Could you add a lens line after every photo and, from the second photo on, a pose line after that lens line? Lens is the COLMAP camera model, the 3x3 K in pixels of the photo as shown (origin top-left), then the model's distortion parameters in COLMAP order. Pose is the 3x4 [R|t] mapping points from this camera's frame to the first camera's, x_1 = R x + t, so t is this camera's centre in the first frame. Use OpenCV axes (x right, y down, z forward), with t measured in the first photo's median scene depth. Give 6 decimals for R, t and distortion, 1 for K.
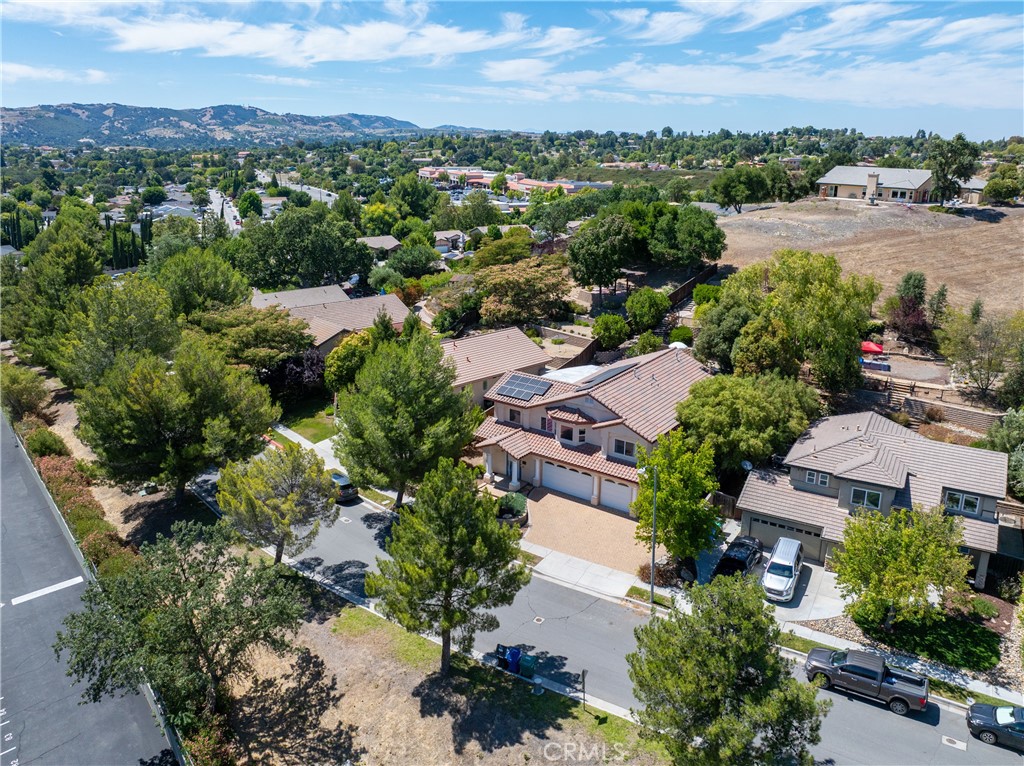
lens RADIAL K [[717.1, 0, 512.0], [0, 717.1, 383.0], [0, 0, 1]] dist [-0.075776, 0.042349]
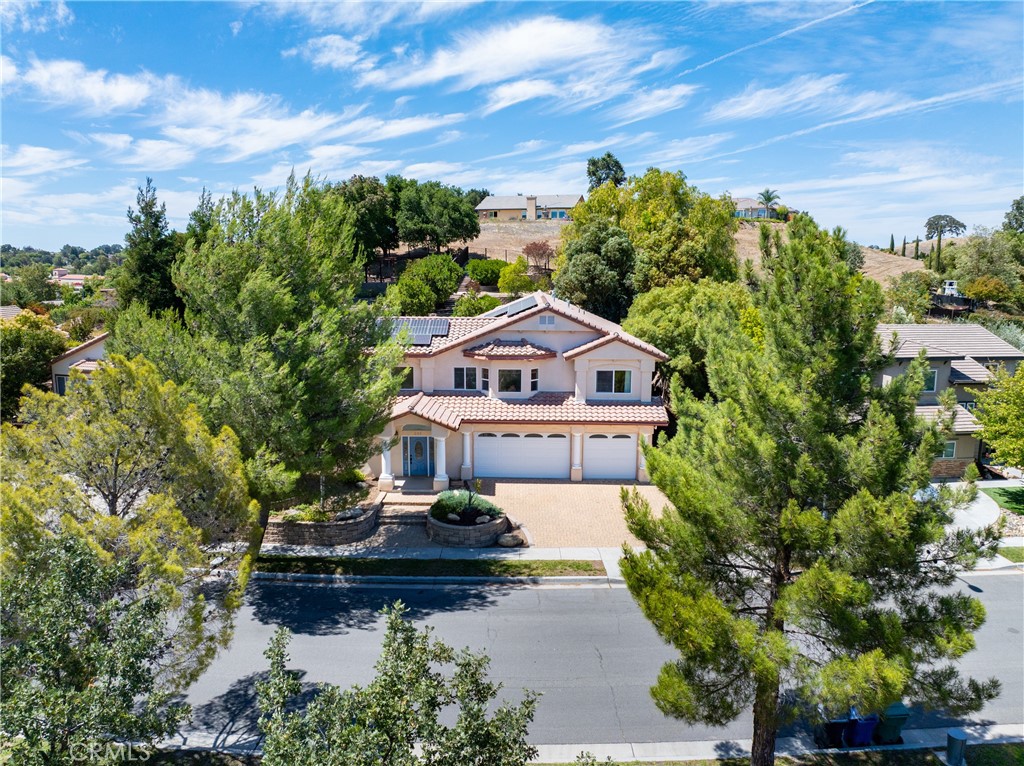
lens RADIAL K [[717.1, 0, 512.0], [0, 717.1, 383.0], [0, 0, 1]] dist [-0.075776, 0.042349]
pose [[0.837360, -0.108253, 0.535826, -0.259682], [0.175903, 0.981422, -0.076615, 0.120767], [-0.517577, 0.158408, 0.840845, 0.474135]]
